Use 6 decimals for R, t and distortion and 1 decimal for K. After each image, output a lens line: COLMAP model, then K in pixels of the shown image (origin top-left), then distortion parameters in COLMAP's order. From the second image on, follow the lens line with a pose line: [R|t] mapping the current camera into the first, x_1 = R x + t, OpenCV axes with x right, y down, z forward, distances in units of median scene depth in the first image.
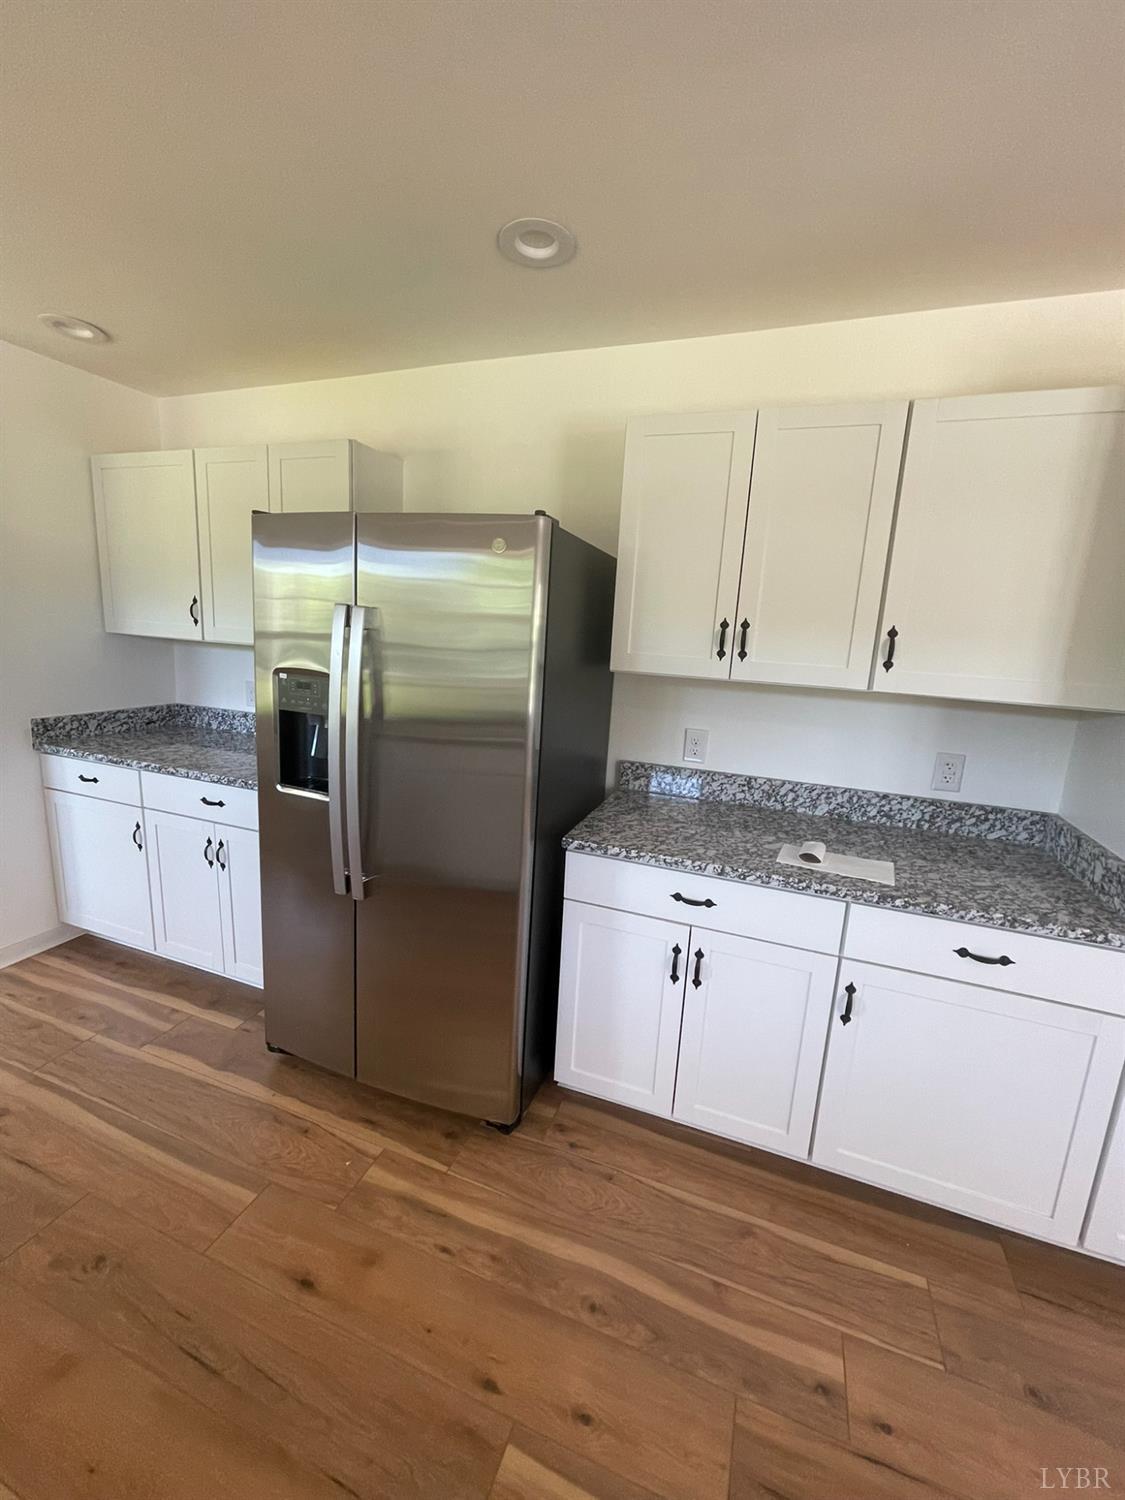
lens RADIAL K [[613.0, 0, 566.8], [0, 613.0, 743.0], [0, 0, 1]] dist [-0.013705, 0.000305]
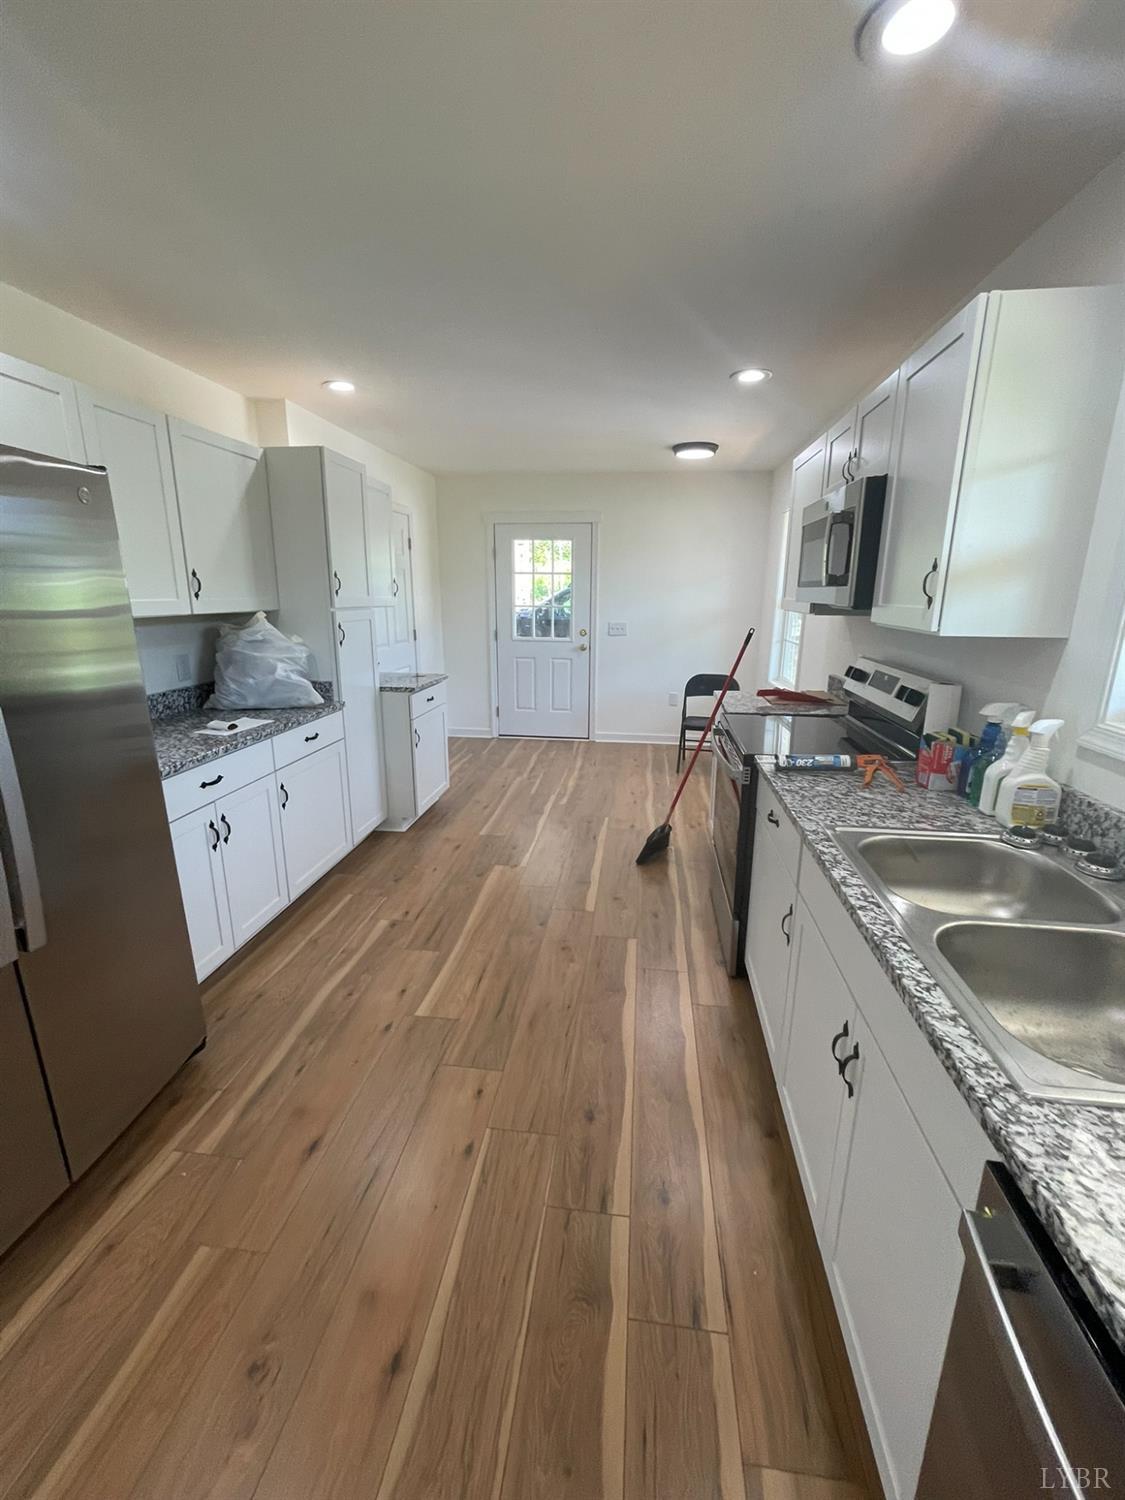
lens RADIAL K [[606.4, 0, 571.0], [0, 606.4, 738.4], [0, 0, 1]] dist [-0.000623, 0.000198]
pose [[-0.234373, -0.287597, 0.928632, -1.251612], [0.166864, 0.929160, 0.329875, -0.149279], [-0.957719, 0.232269, -0.169781, 0.463332]]
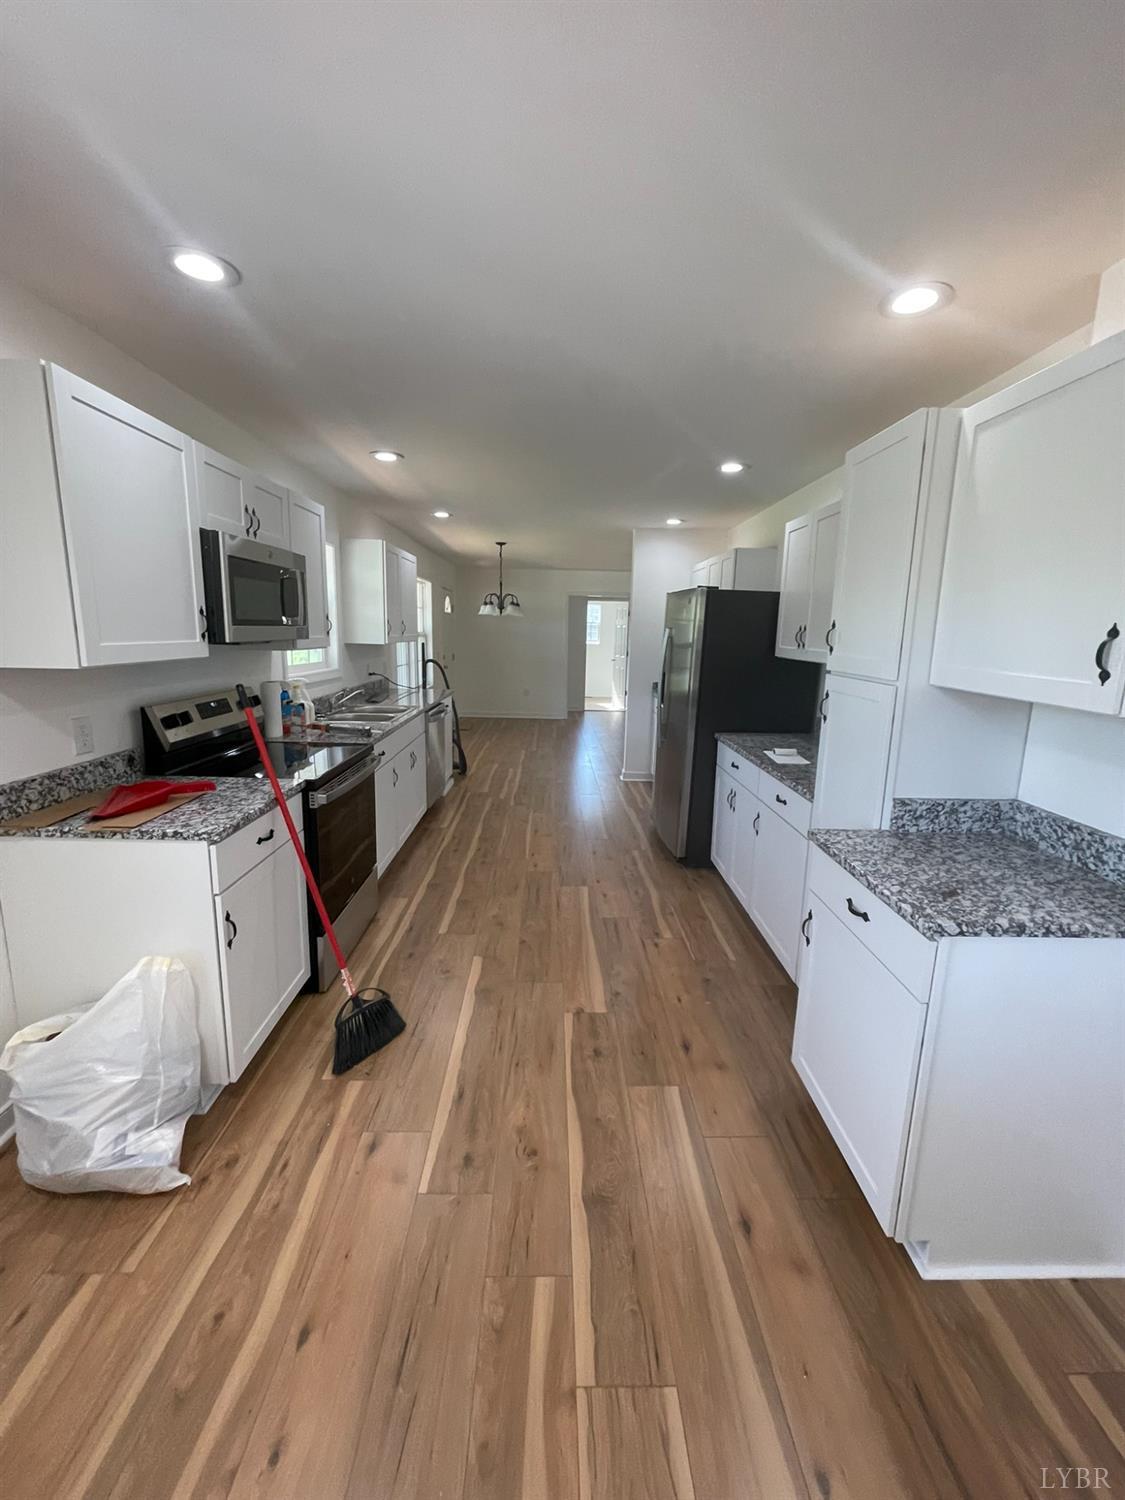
lens RADIAL K [[606.4, 0, 571.0], [0, 606.4, 738.4], [0, 0, 1]] dist [-0.000623, 0.000198]
pose [[0.380520, 0.119089, -0.917073, 1.944218], [-0.180010, 0.982244, 0.052860, 0.167113], [0.907084, 0.144968, 0.395201, -0.330040]]
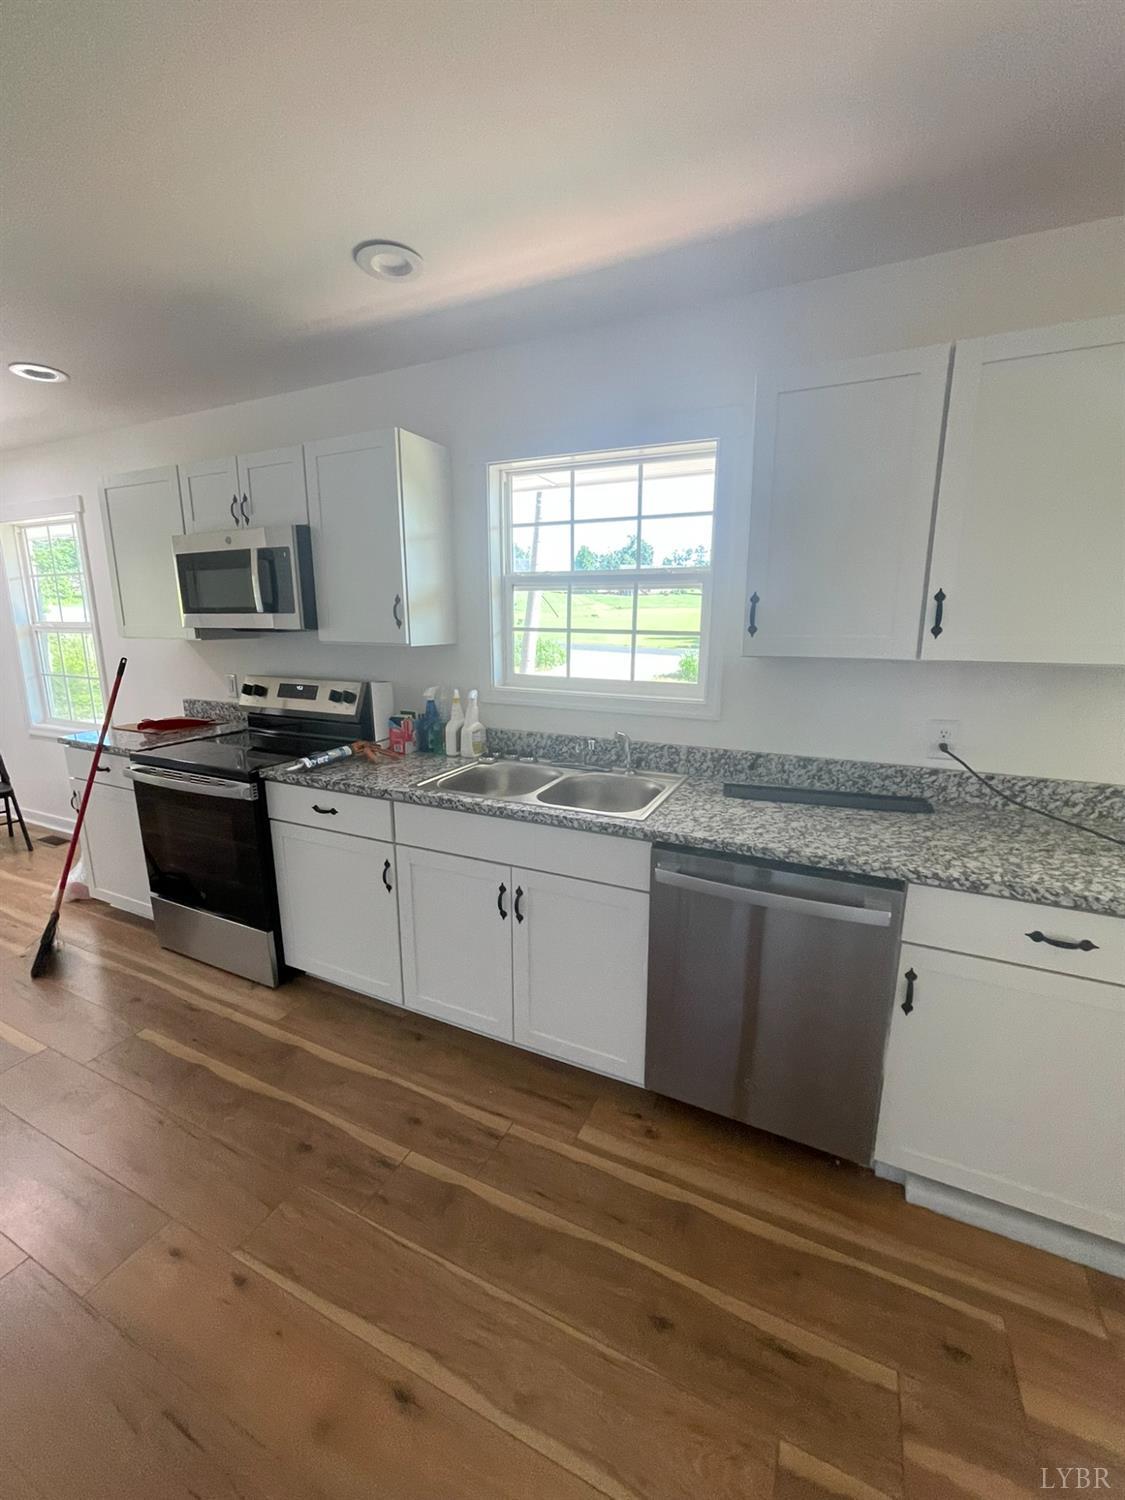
lens RADIAL K [[606.4, 0, 571.0], [0, 606.4, 738.4], [0, 0, 1]] dist [-0.000623, 0.000198]
pose [[-0.995575, -0.071157, 0.061379, -0.915760], [-0.042617, 0.924016, 0.379971, -0.245998], [-0.083753, 0.375674, -0.922960, 1.091504]]
